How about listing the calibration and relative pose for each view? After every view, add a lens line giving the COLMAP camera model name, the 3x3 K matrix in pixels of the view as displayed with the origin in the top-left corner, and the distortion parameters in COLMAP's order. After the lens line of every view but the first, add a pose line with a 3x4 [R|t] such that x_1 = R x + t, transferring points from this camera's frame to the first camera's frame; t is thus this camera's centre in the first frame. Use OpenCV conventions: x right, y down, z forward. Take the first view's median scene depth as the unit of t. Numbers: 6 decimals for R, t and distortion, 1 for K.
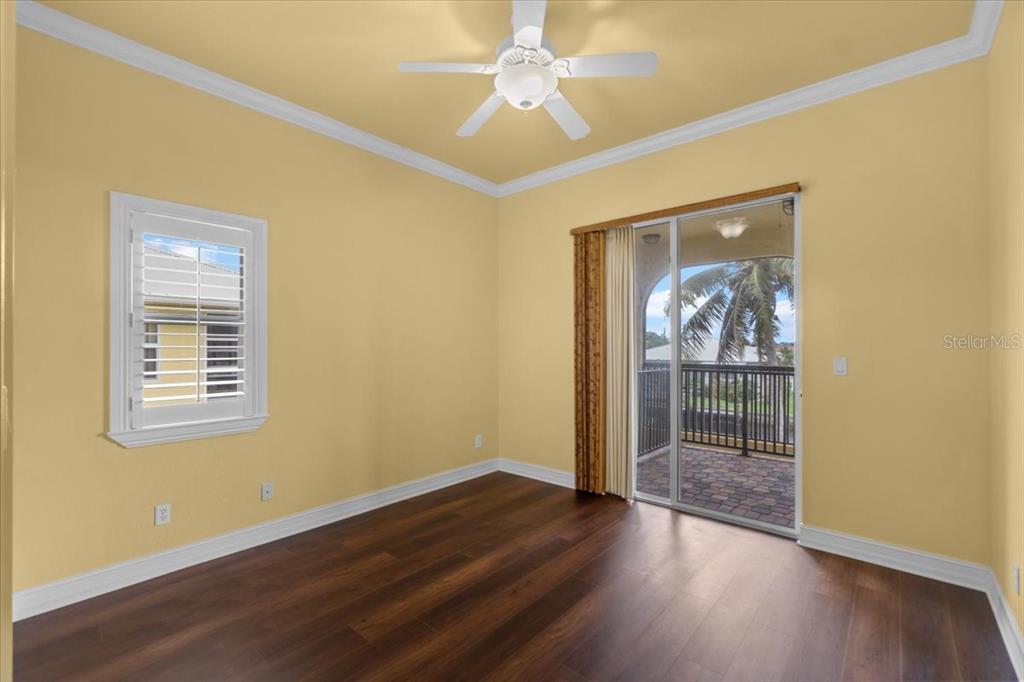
lens RADIAL K [[446.2, 0, 512.0], [0, 446.2, 341.0], [0, 0, 1]] dist [-0.003947, -0.000269]
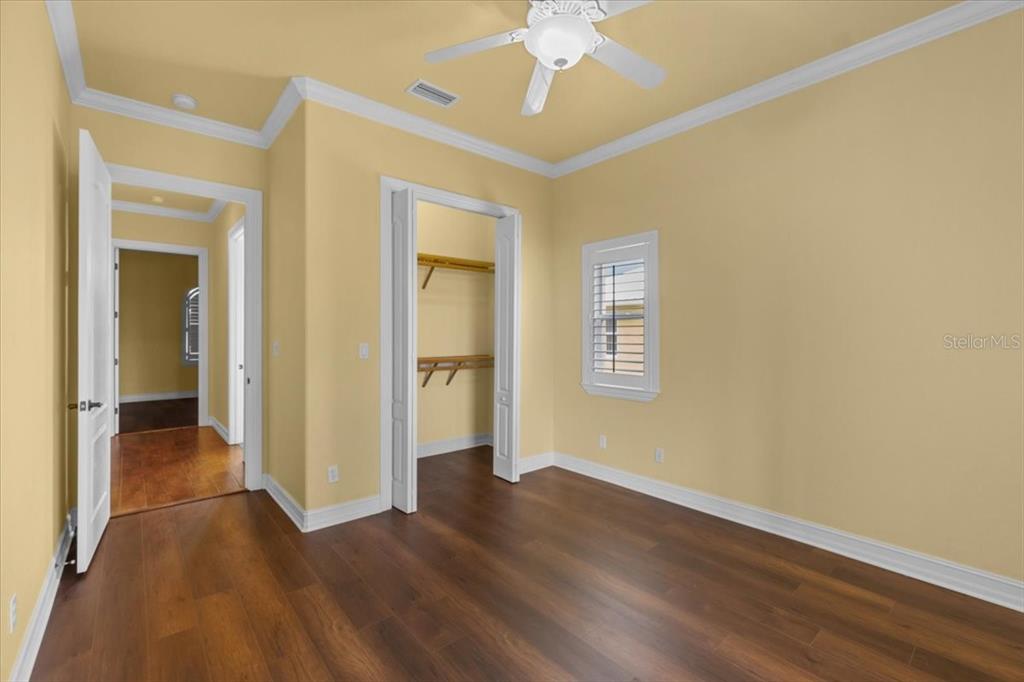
lens RADIAL K [[452.2, 0, 512.0], [0, 452.2, 333.5], [0, 0, 1]] dist [-0.003096, -0.000252]
pose [[-0.149861, 0.003992, -0.988699, 0.720959], [0.005379, 0.999980, 0.003222, 0.003116], [0.988692, -0.004835, -0.149880, 0.797688]]
